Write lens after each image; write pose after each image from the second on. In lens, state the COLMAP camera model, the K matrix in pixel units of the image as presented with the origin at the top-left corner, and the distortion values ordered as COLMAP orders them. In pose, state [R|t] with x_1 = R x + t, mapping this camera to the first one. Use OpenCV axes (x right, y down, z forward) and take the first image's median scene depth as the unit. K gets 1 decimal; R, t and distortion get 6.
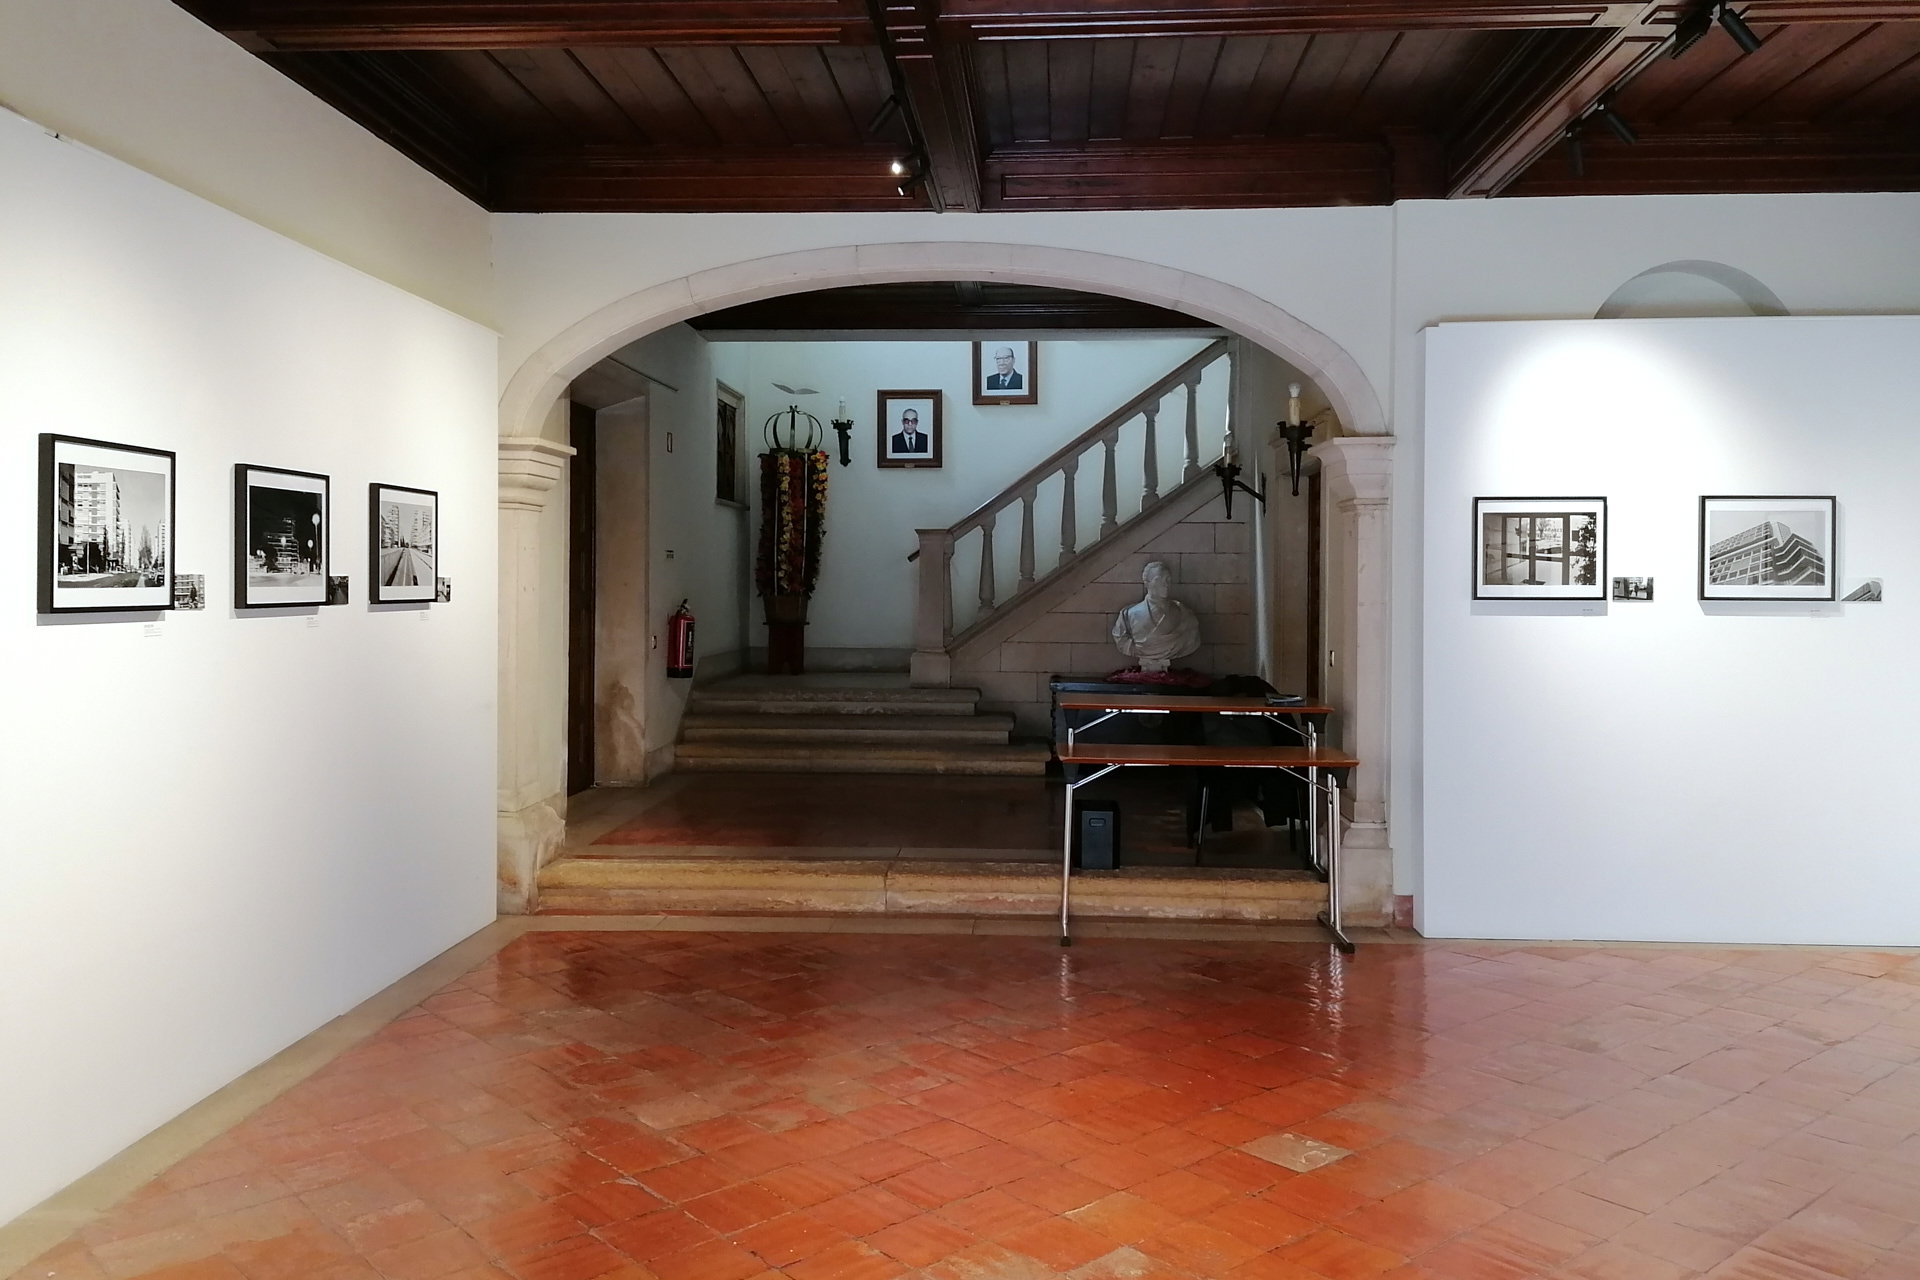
lens RADIAL K [[1478.9, 0, 962.1], [0, 1478.9, 699.1], [0, 0, 1]] dist [0.105505, -0.148504]
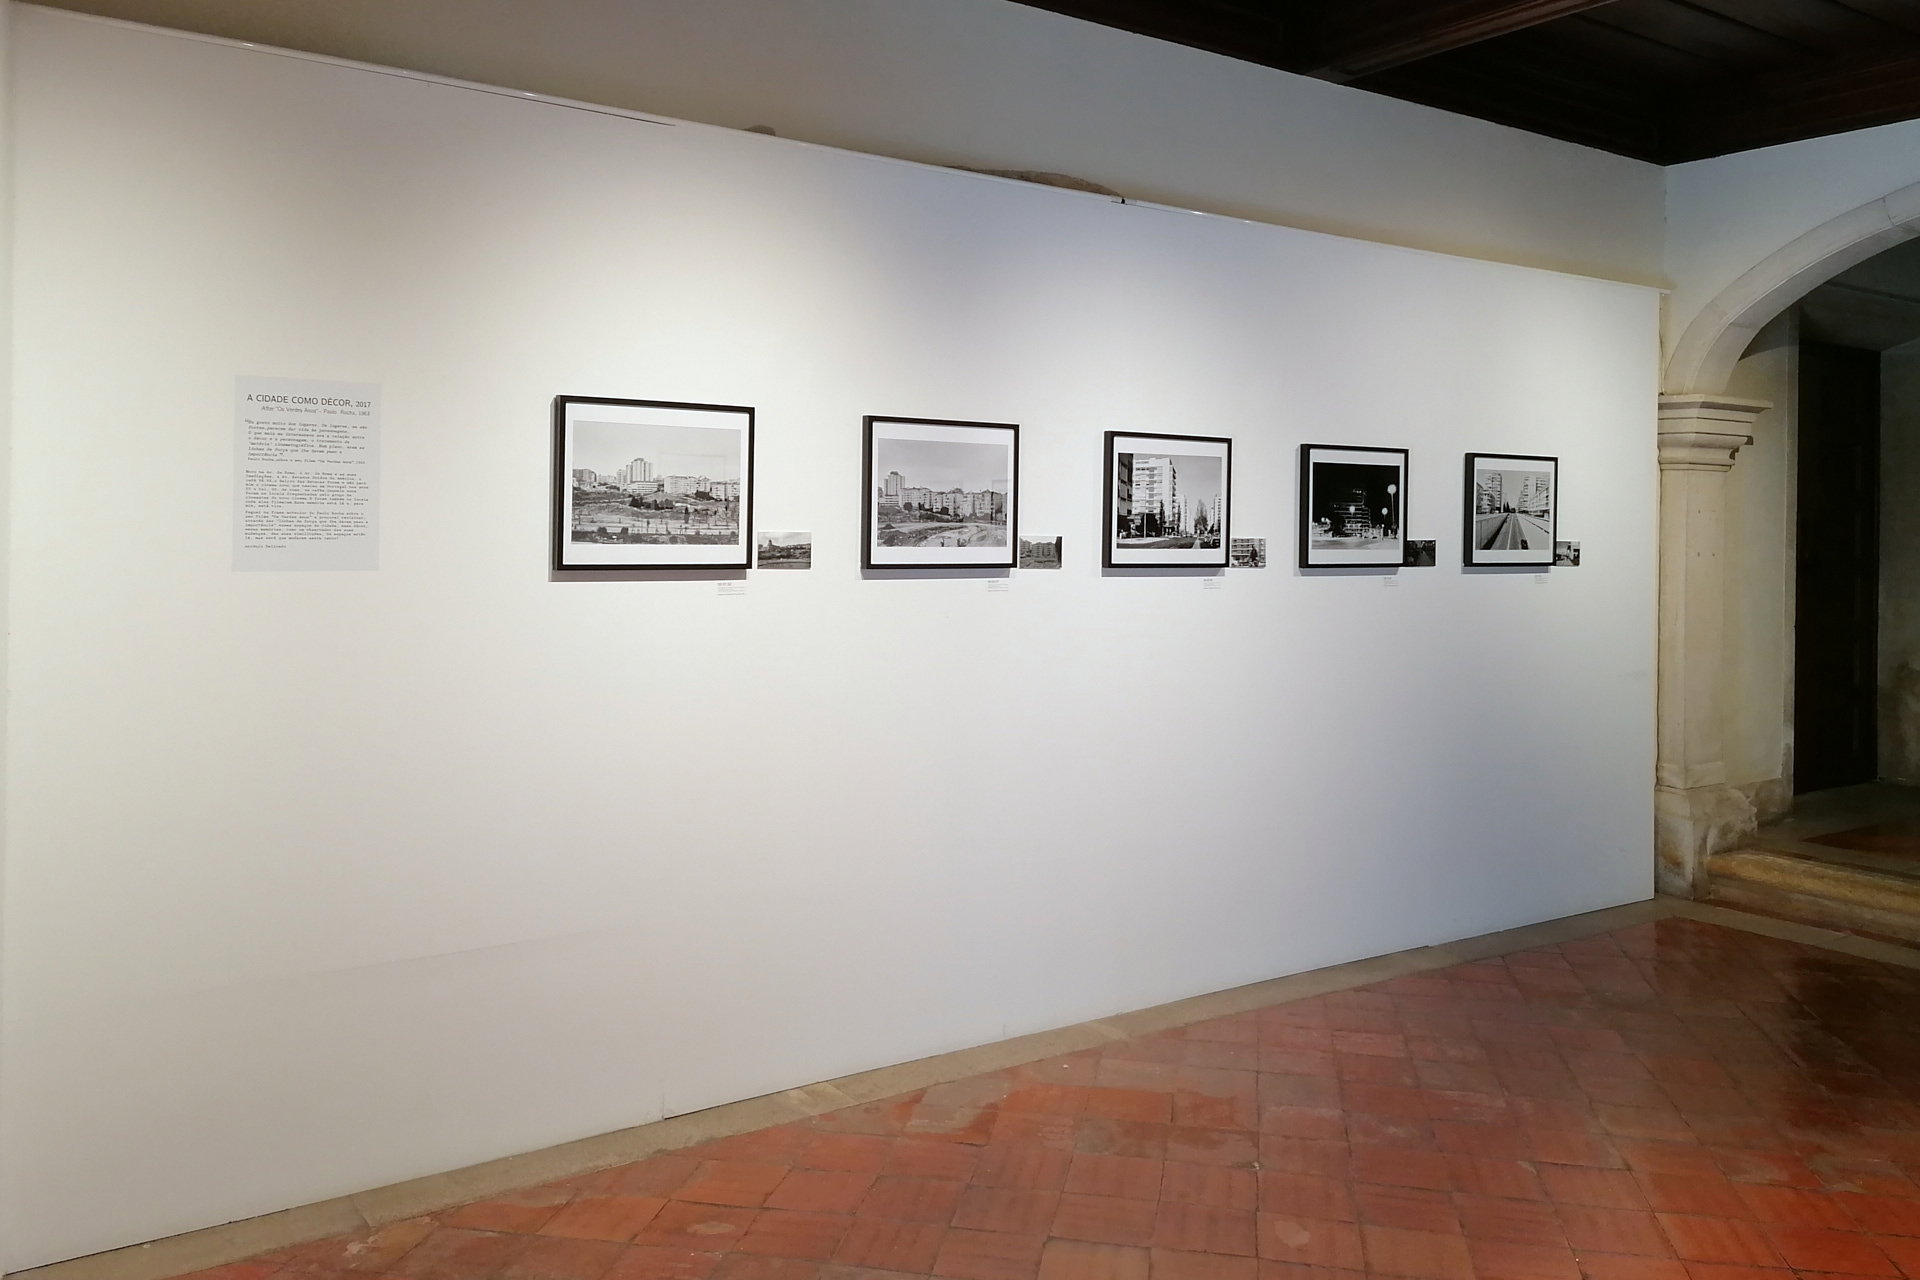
lens RADIAL K [[1447.8, 0, 960.0], [0, 1447.8, 640.0], [0, 0, 1]] dist [0.104429, -0.137836]
pose [[0.600170, 0.060480, -0.797583, 0.266666], [-0.072216, 0.997162, 0.021272, -0.009089], [0.796606, 0.044832, 0.602834, 0.107375]]
